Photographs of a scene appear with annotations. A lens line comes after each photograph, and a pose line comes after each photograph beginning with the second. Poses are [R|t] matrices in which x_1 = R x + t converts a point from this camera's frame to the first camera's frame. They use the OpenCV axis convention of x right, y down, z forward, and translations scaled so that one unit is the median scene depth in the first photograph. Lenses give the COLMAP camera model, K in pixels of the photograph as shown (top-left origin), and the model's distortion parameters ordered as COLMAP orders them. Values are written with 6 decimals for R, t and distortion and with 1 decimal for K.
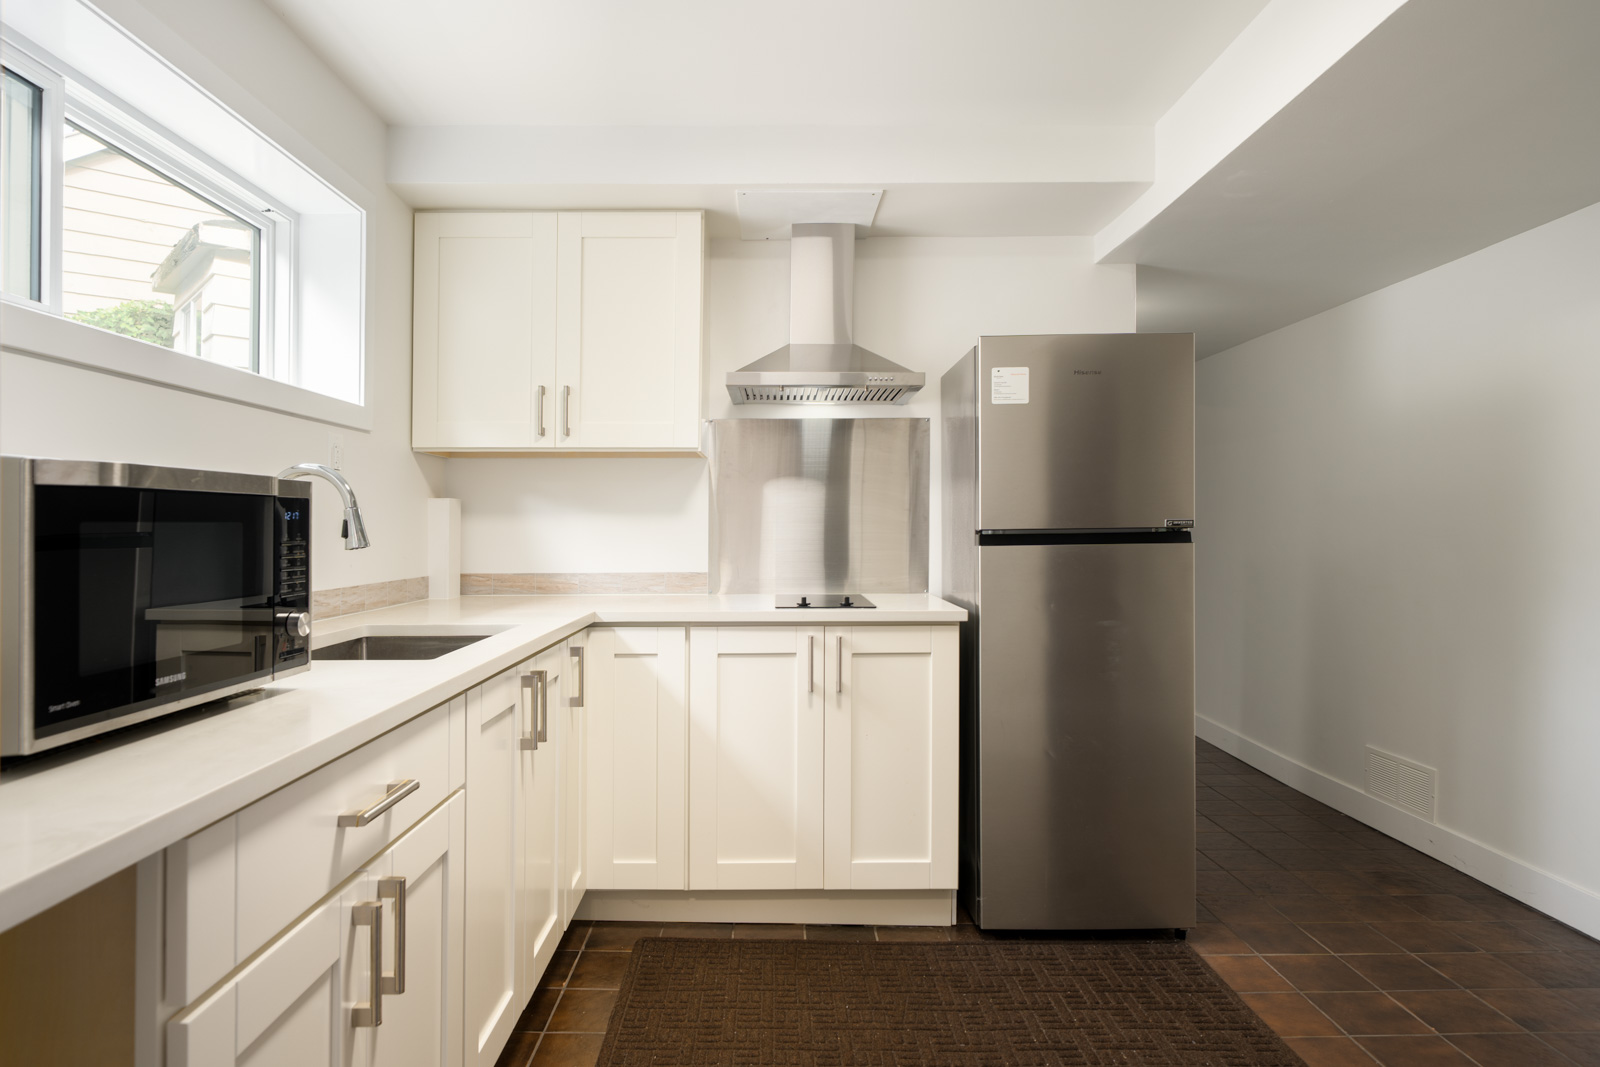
lens RADIAL K [[950.9, 0, 800.0], [0, 950.9, 533.5], [0, 0, 1]] dist [-0.000960, -0.000856]
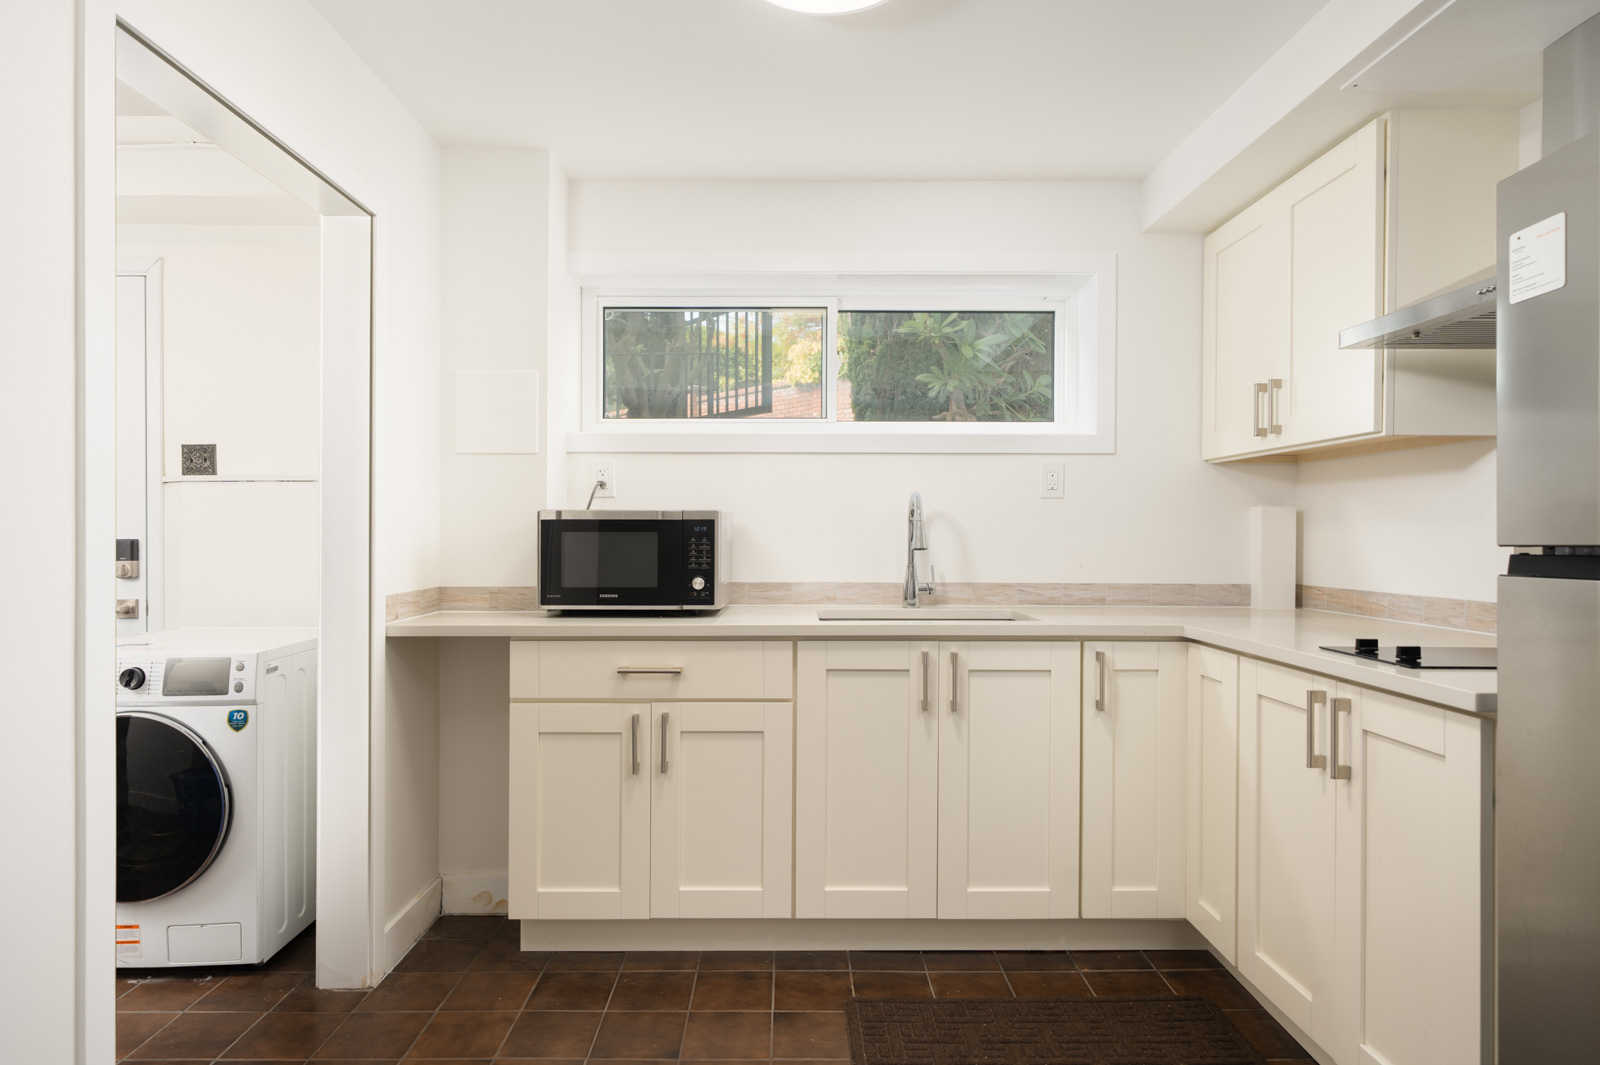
lens RADIAL K [[950.9, 0, 800.0], [0, 950.9, 532.5], [0, 0, 1]] dist [-0.000960, -0.000856]
pose [[0.009430, 0.001158, -0.999955, 0.720847], [-0.010078, 0.999949, 0.001063, -0.007682], [0.999905, 0.010068, 0.009441, 0.605990]]
